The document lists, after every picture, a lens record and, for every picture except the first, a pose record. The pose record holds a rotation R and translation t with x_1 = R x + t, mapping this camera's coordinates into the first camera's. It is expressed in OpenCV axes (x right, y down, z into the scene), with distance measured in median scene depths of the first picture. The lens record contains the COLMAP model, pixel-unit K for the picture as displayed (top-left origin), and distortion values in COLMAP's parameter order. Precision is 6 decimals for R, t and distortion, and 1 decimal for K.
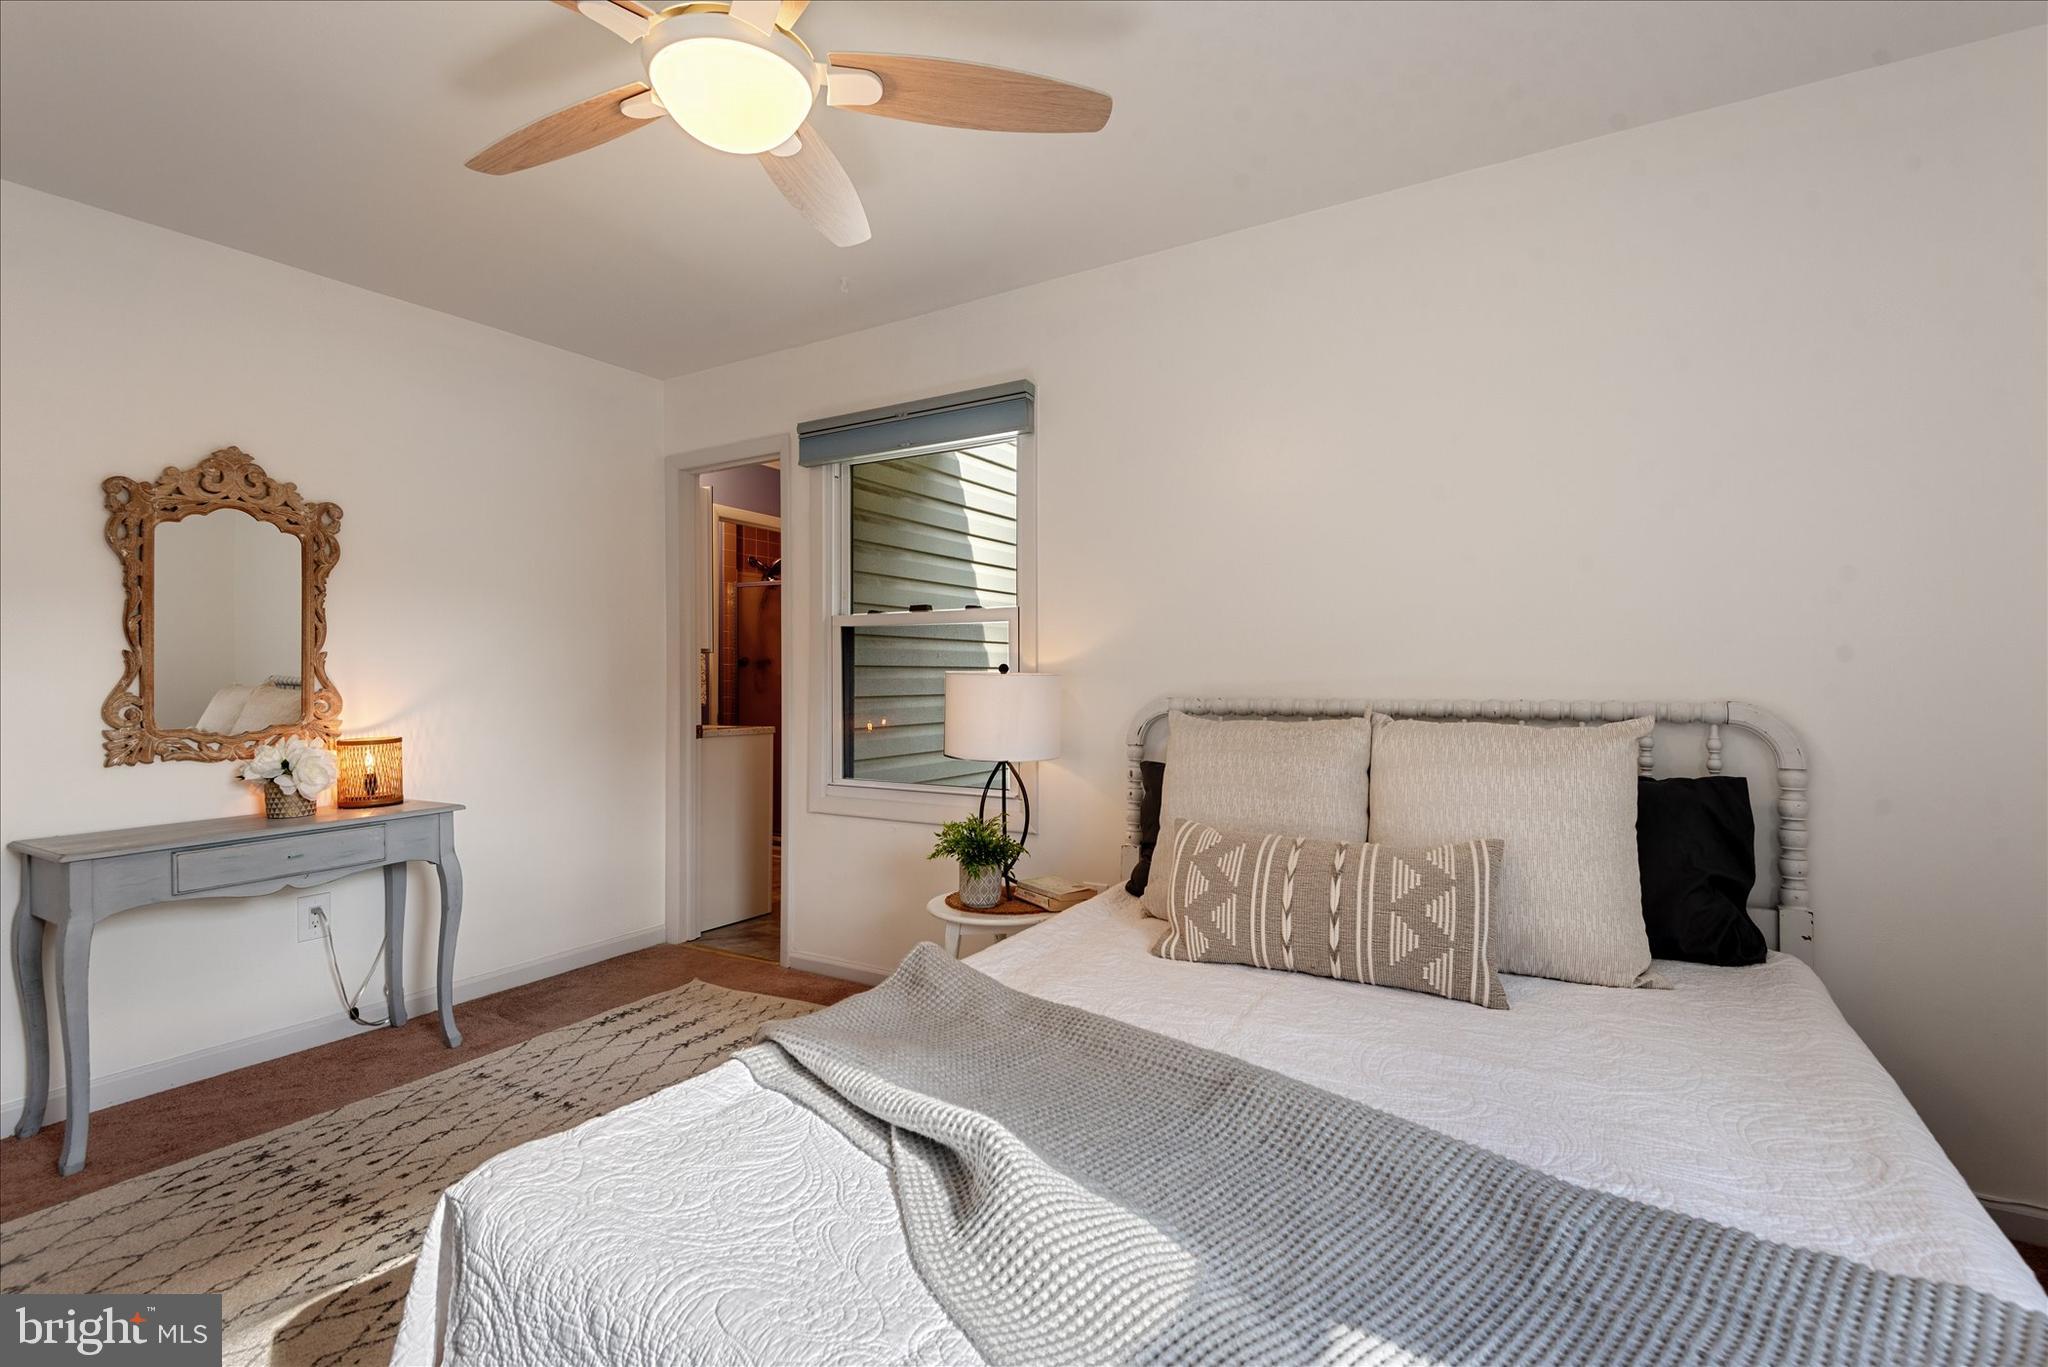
lens RADIAL K [[943.5, 0, 1012.2], [0, 943.5, 686.6], [0, 0, 1]] dist [0.028801, -0.000269]
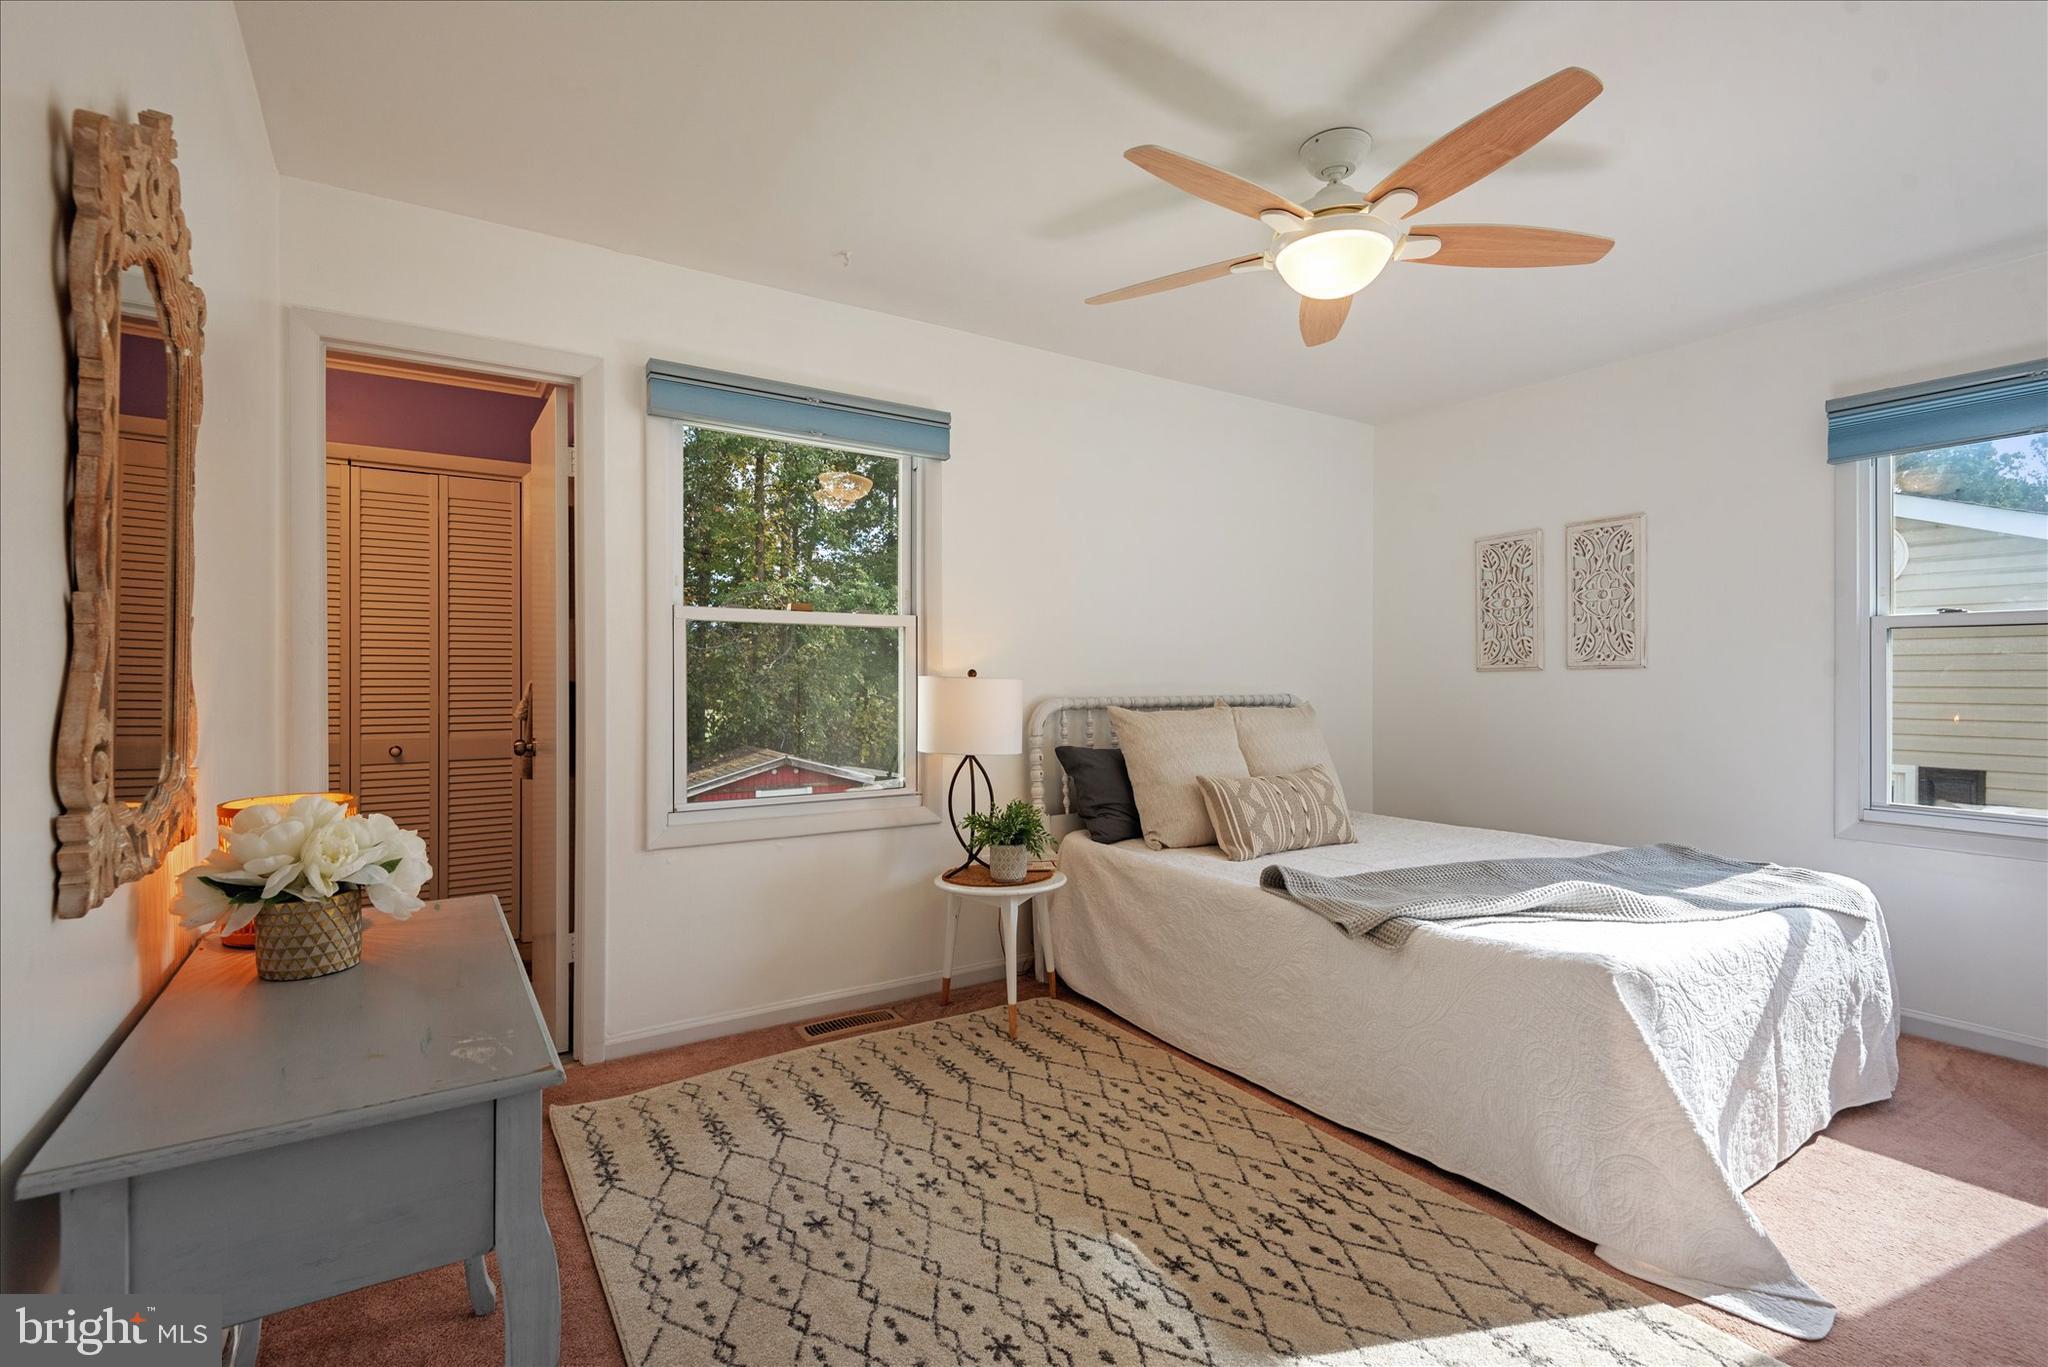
lens RADIAL K [[943.5, 0, 1012.2], [0, 943.5, 686.6], [0, 0, 1]] dist [0.028801, -0.000269]
pose [[0.436287, -0.003003, 0.899802, -1.060294], [0.006800, 0.999977, 0.000041, -0.004149], [-0.899782, 0.006101, 0.436297, 0.492377]]
